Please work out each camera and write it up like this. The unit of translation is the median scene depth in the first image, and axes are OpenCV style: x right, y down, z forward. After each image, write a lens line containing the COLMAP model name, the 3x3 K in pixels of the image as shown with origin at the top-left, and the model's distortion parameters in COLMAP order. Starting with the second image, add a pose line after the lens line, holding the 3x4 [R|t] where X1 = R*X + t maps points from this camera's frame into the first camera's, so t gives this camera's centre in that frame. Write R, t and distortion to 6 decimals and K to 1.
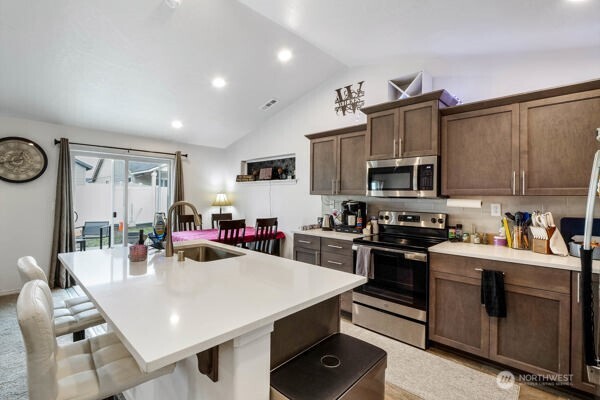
lens RADIAL K [[280.9, 0, 299.0], [0, 280.9, 195.8], [0, 0, 1]] dist [-0.014681, -0.000575]
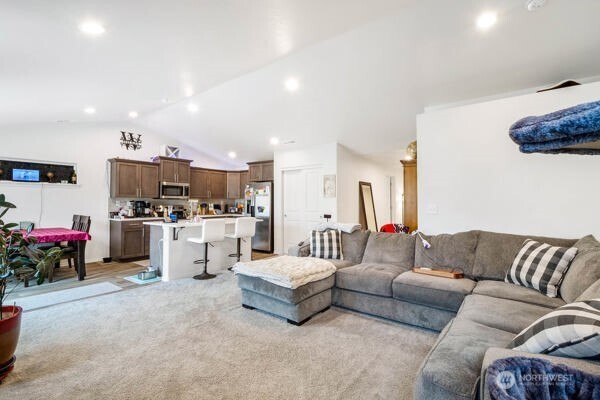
lens RADIAL K [[280.9, 0, 299.0], [0, 280.9, 195.8], [0, 0, 1]] dist [-0.014681, -0.000575]
pose [[-0.098935, 0.012891, 0.995010, -1.769472], [-0.007507, 0.999878, -0.013701, 0.004272], [-0.995066, -0.008825, -0.098826, 0.160903]]
